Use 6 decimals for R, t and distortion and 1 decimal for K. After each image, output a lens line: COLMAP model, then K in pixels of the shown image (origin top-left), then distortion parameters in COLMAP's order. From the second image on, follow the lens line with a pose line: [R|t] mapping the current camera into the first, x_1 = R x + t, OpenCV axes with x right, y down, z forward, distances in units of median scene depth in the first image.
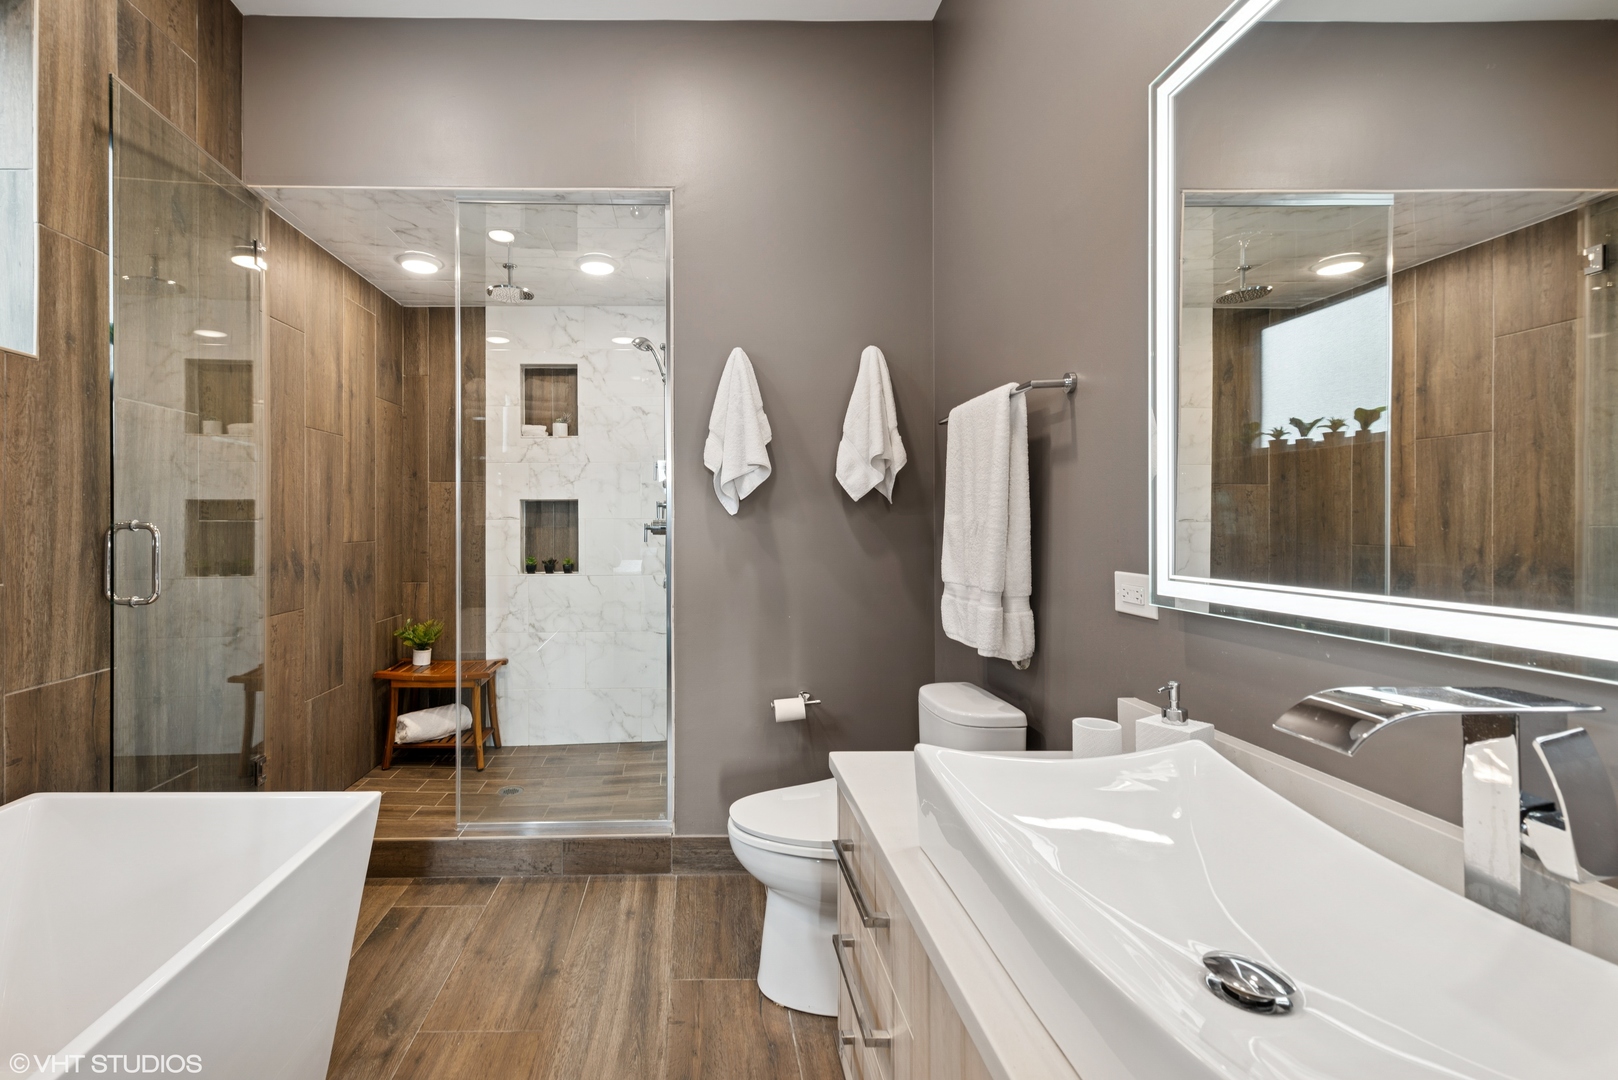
lens RADIAL K [[673.7, 0, 690.6], [0, 673.7, 518.4], [0, 0, 1]] dist [0.009982, -0.000648]
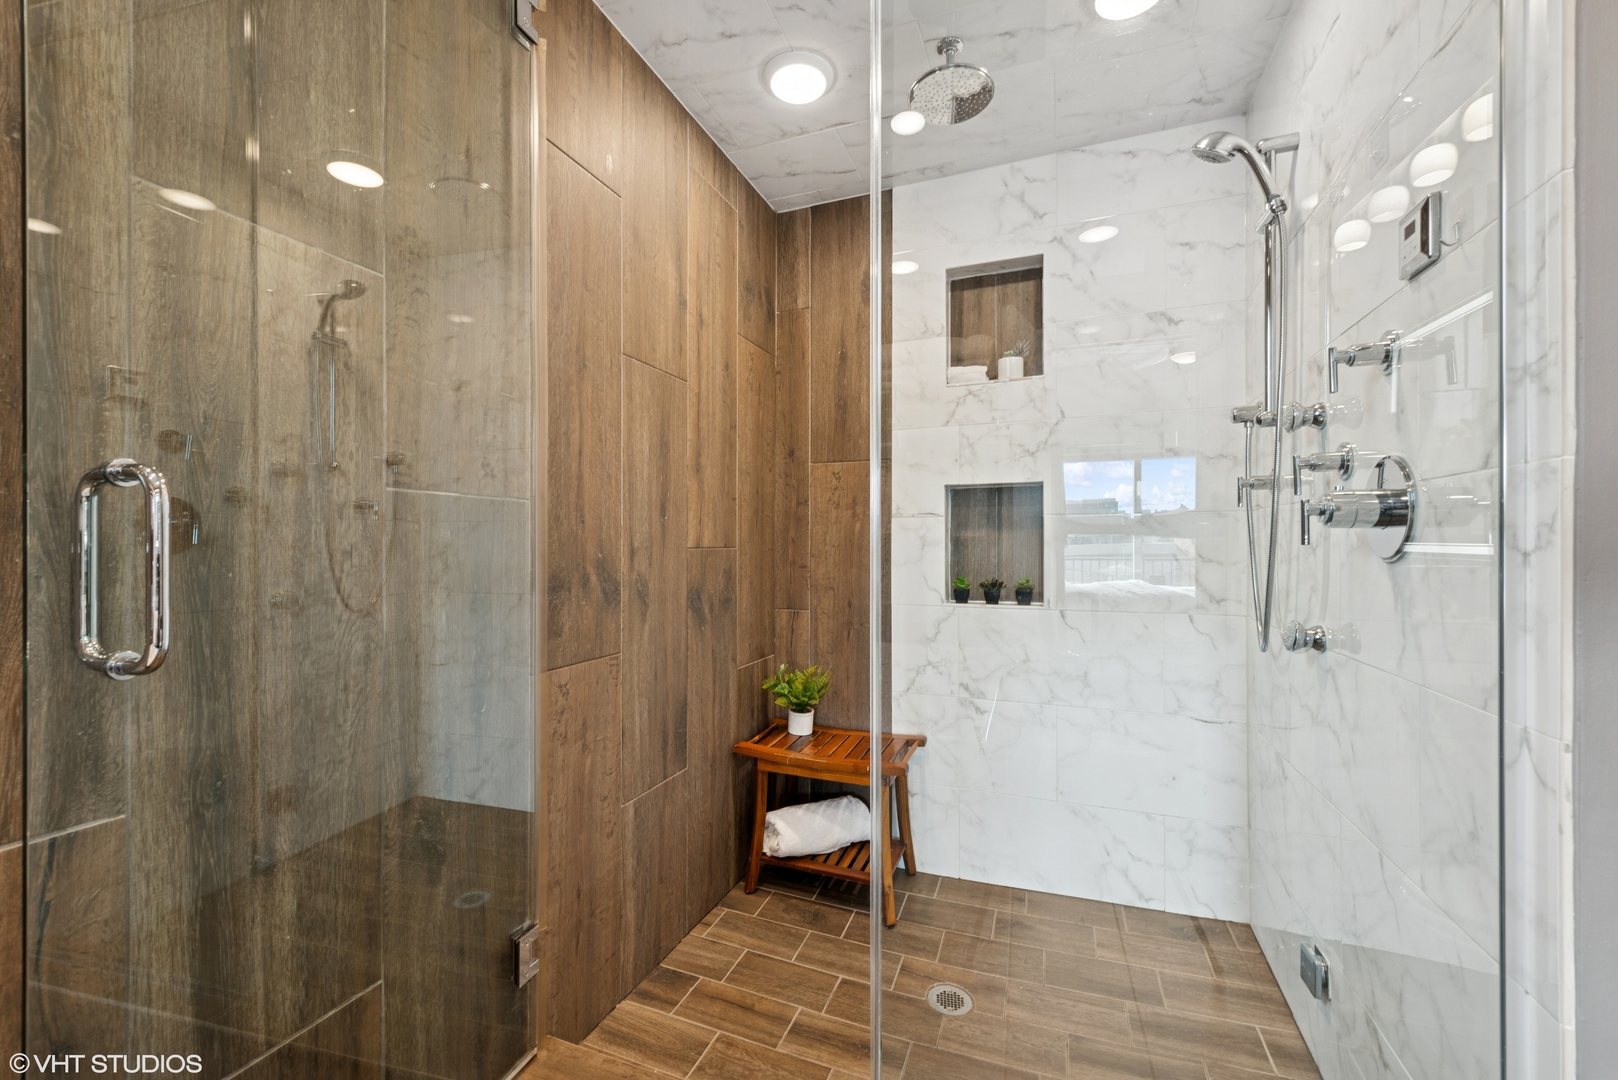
lens RADIAL K [[673.7, 0, 803.2], [0, 673.7, 541.1], [0, 0, 1]] dist [0.009982, -0.000648]
pose [[0.929577, 0.001864, -0.368623, -0.158641], [-0.000984, 0.999996, 0.002575, 0.025240], [0.368627, -0.002030, 0.929575, 0.402349]]
